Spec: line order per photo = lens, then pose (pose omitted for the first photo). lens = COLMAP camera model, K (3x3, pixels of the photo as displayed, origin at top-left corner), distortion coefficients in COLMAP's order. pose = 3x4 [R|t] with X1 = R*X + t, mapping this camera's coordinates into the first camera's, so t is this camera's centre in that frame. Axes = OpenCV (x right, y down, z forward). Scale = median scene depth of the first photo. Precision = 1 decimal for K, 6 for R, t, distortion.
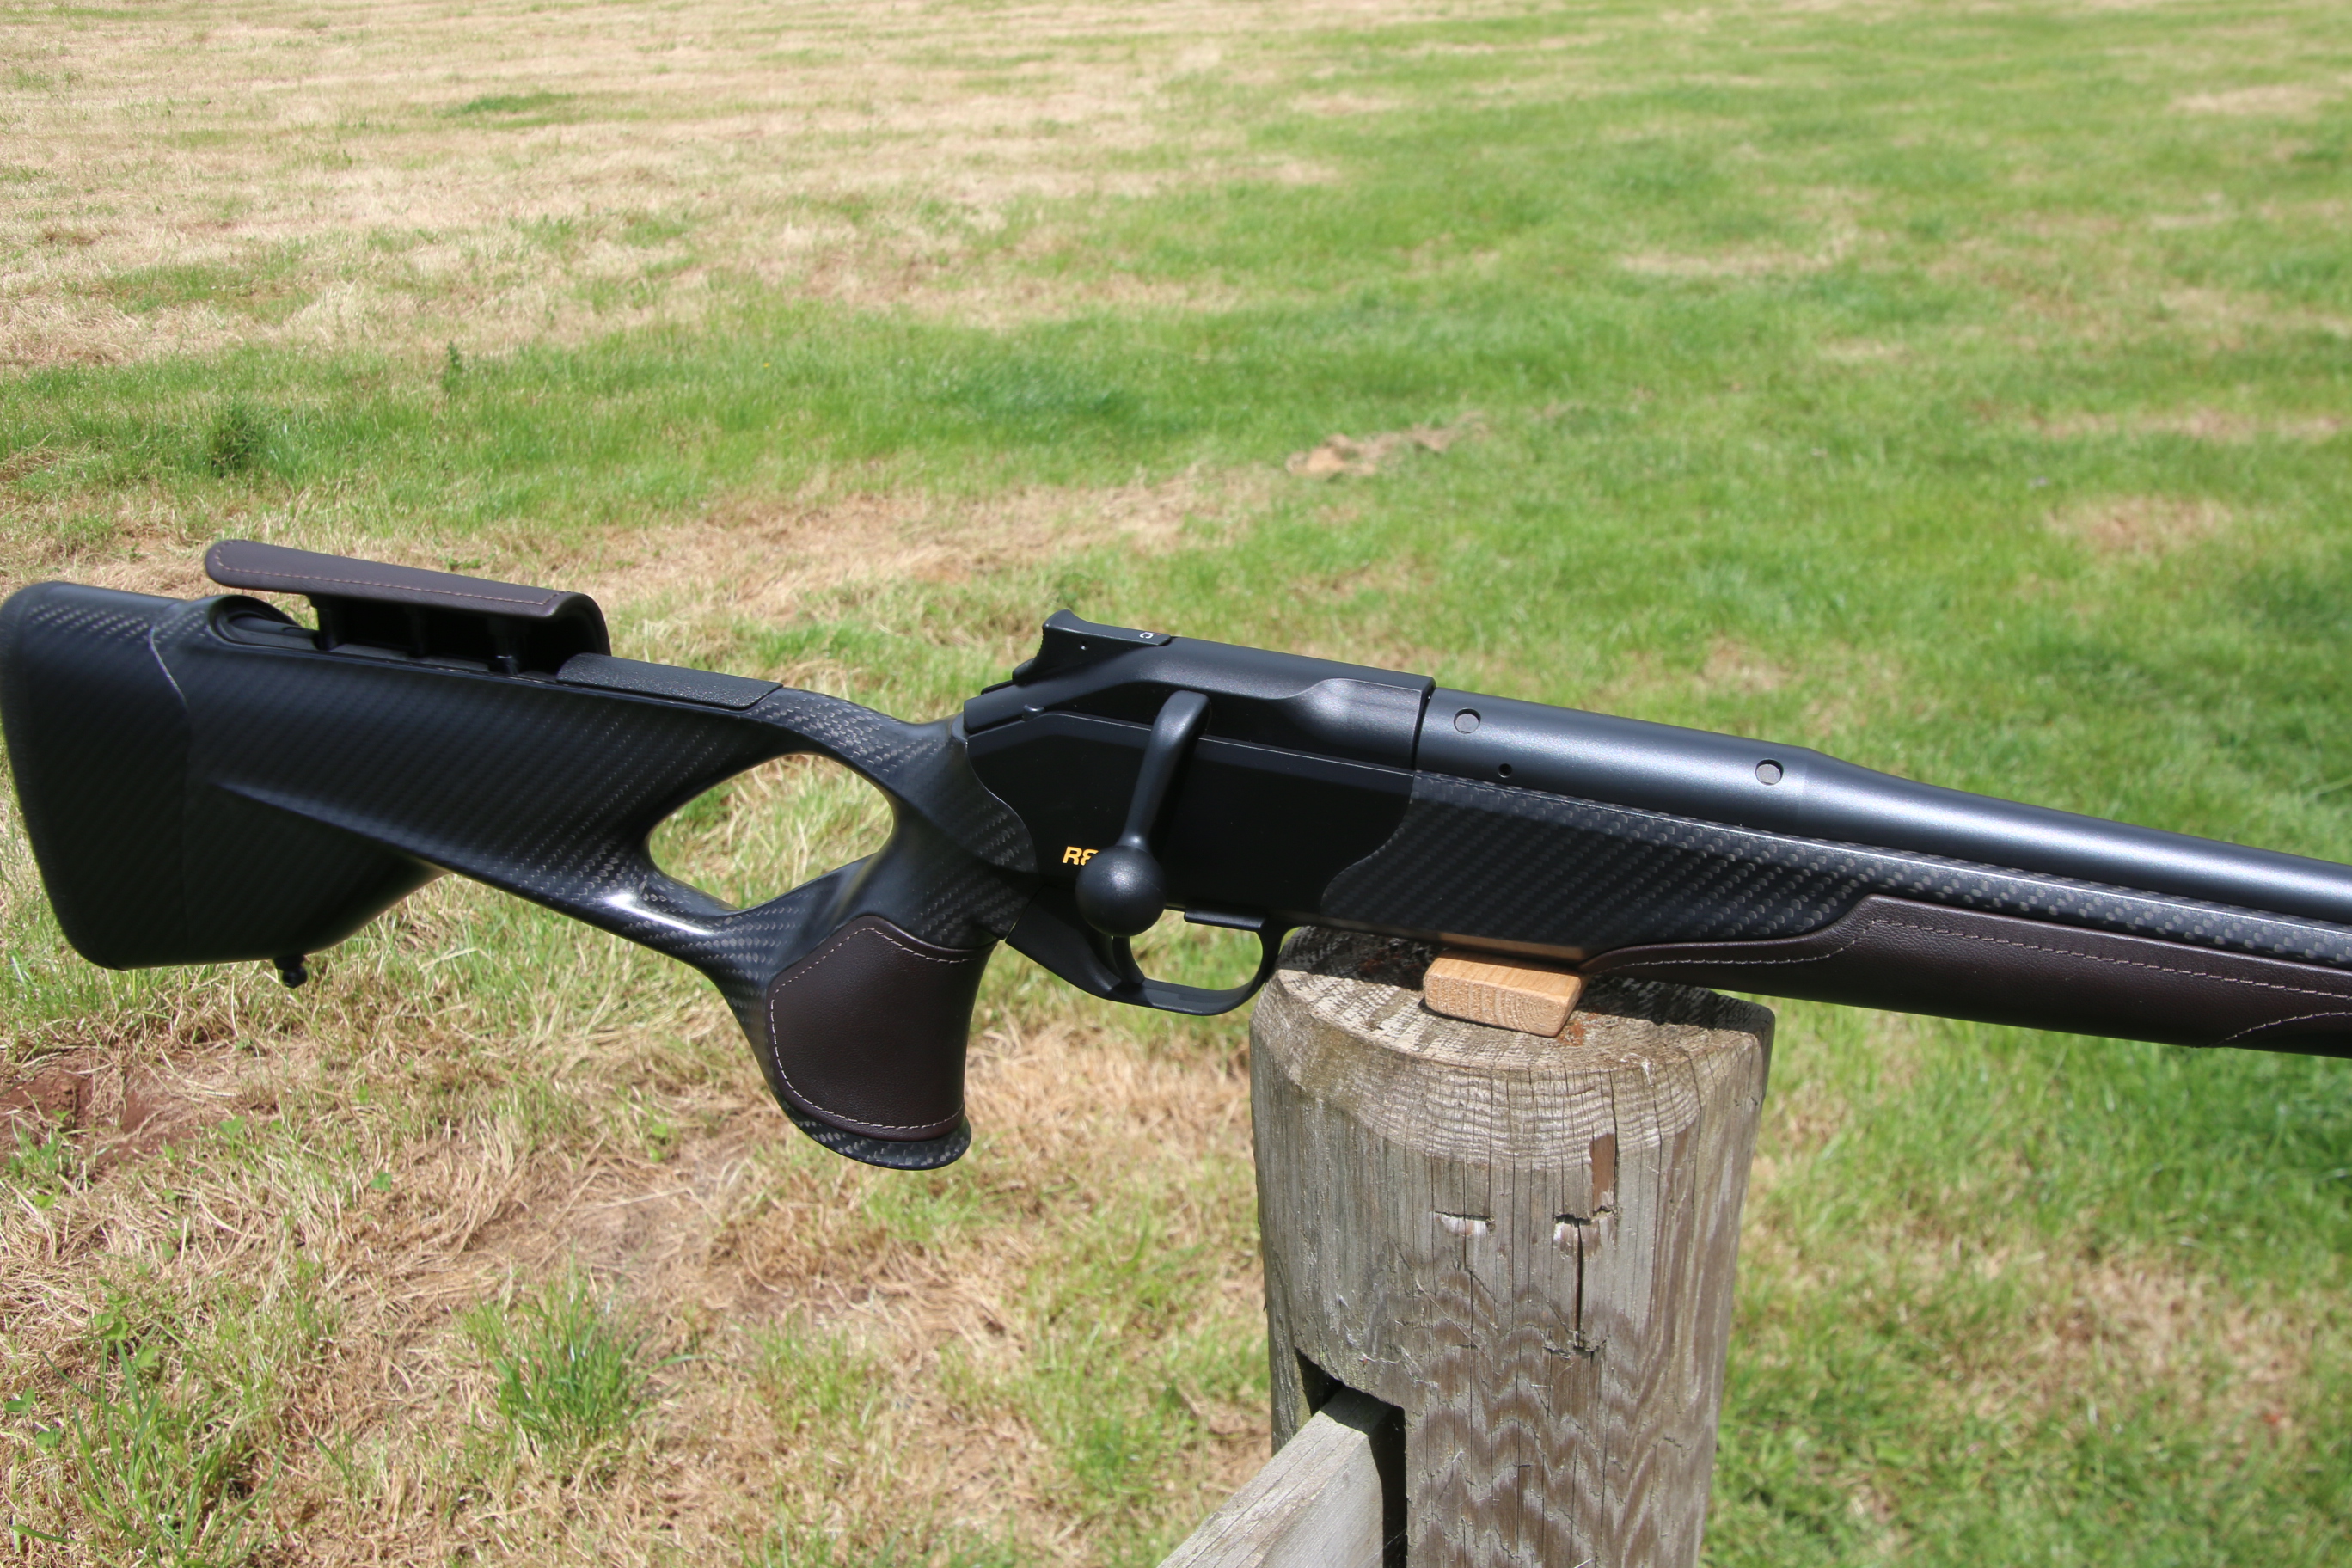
lens RADIAL K [[2086.1, 0, 1249.9], [0, 2086.1, 861.6], [0, 0, 1]] dist [-0.083759, 0.142752]
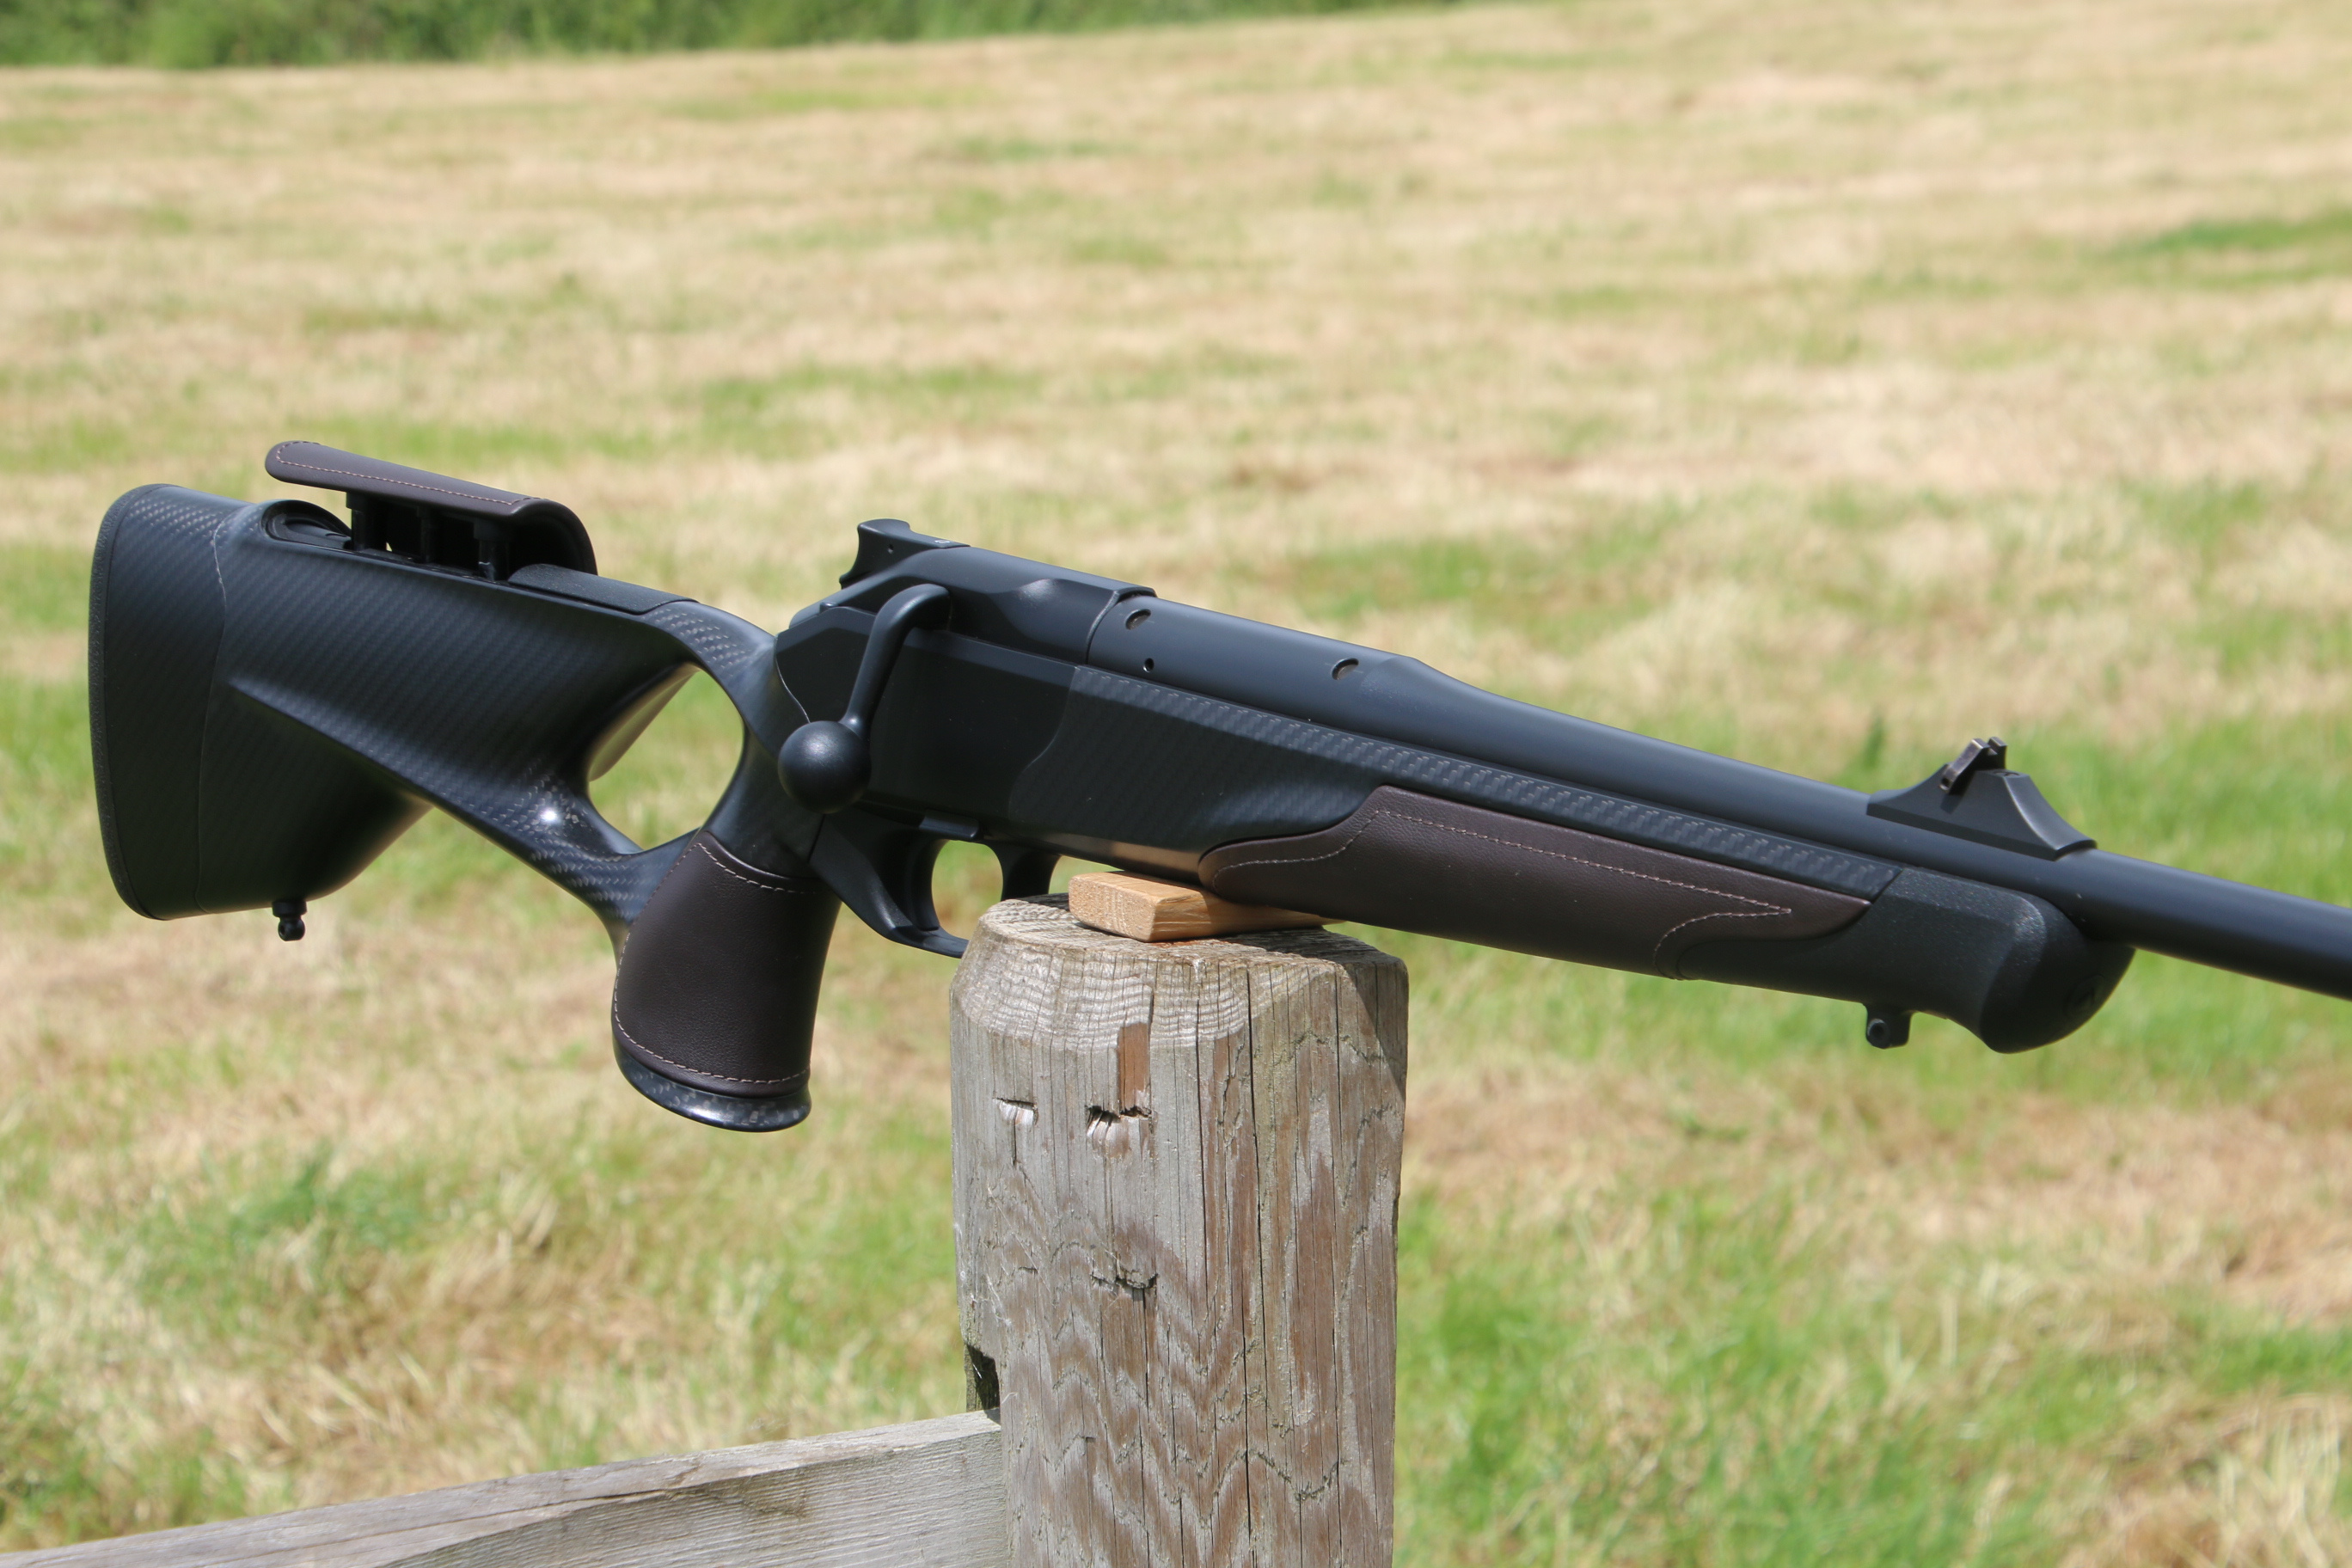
lens RADIAL K [[5485.3, 0, 1169.7], [0, 5485.3, 886.8], [0, 0, 1]] dist [0.665818, 0.000000]
pose [[0.847145, 0.087347, -0.524134, 0.313807], [-0.212294, 0.959887, -0.183160, 0.110767], [0.487111, 0.266433, 0.831707, -0.233888]]
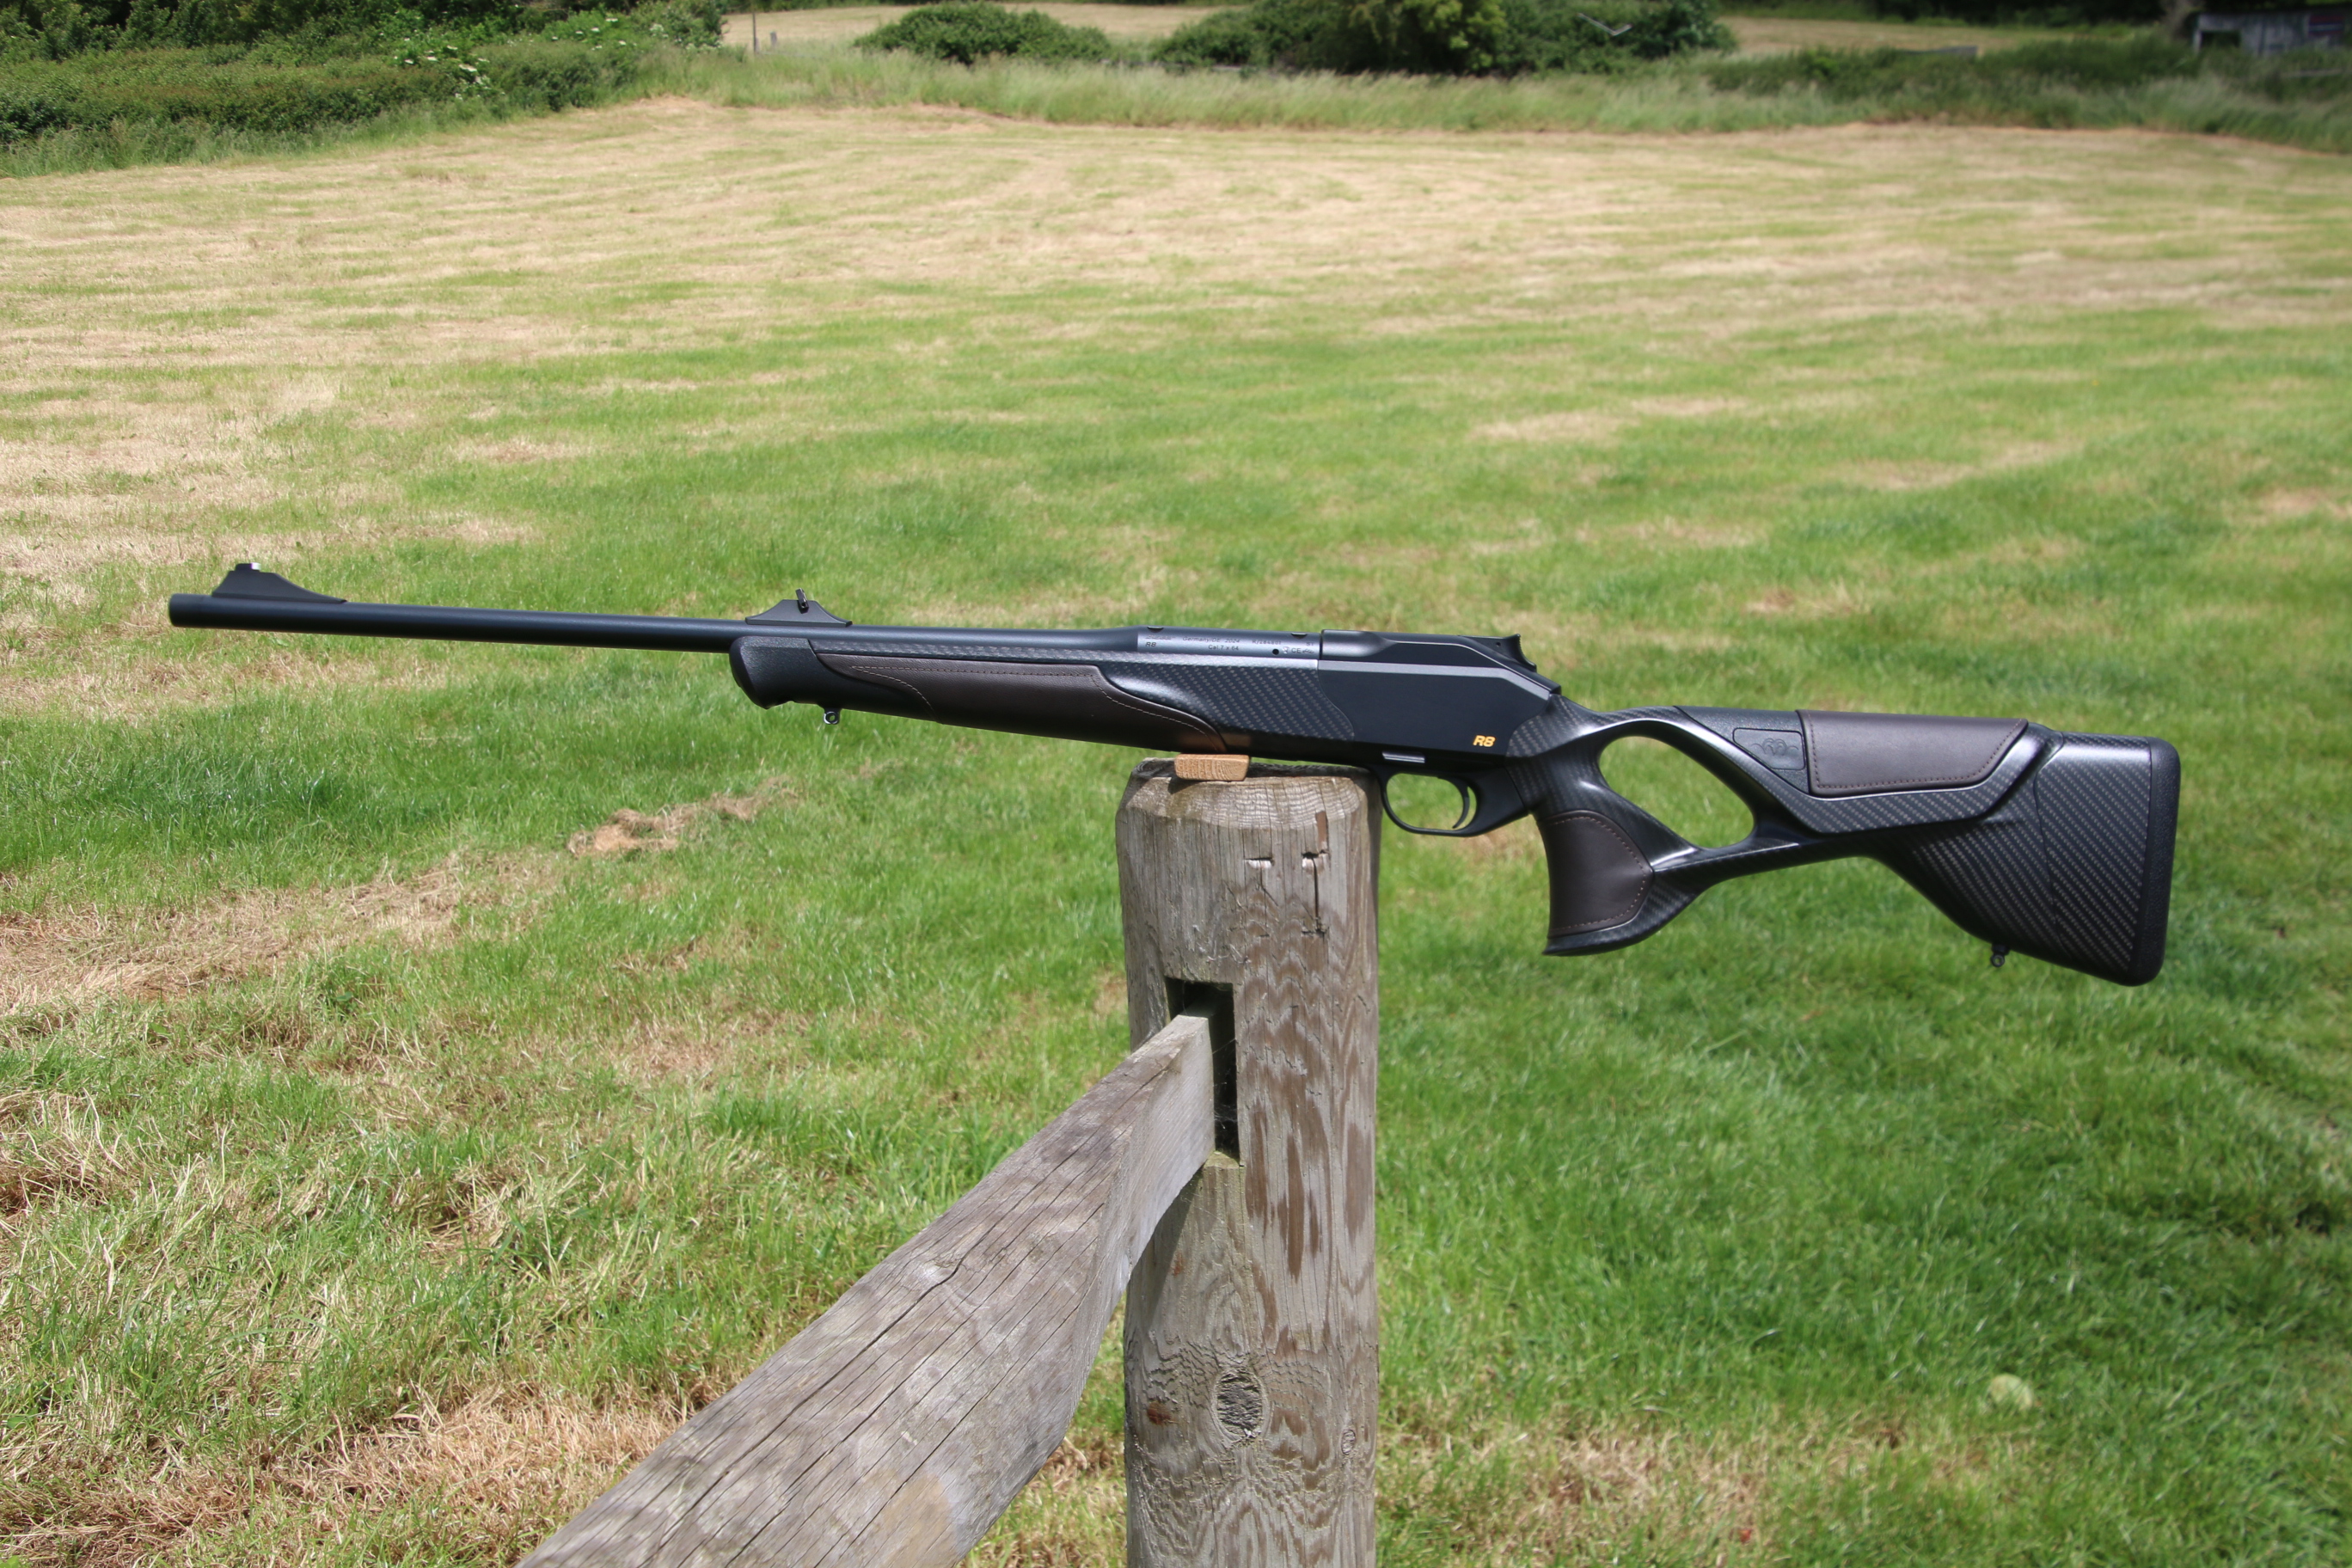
lens RADIAL K [[2785.5, 0, 1301.9], [0, 2785.5, 854.9], [0, 0, 1]] dist [0.127784, 0.000000]
pose [[0.942959, -0.066764, 0.326144, -0.159618], [0.133557, 0.973256, -0.186912, 0.144914], [-0.304943, 0.219809, 0.926657, -0.331081]]
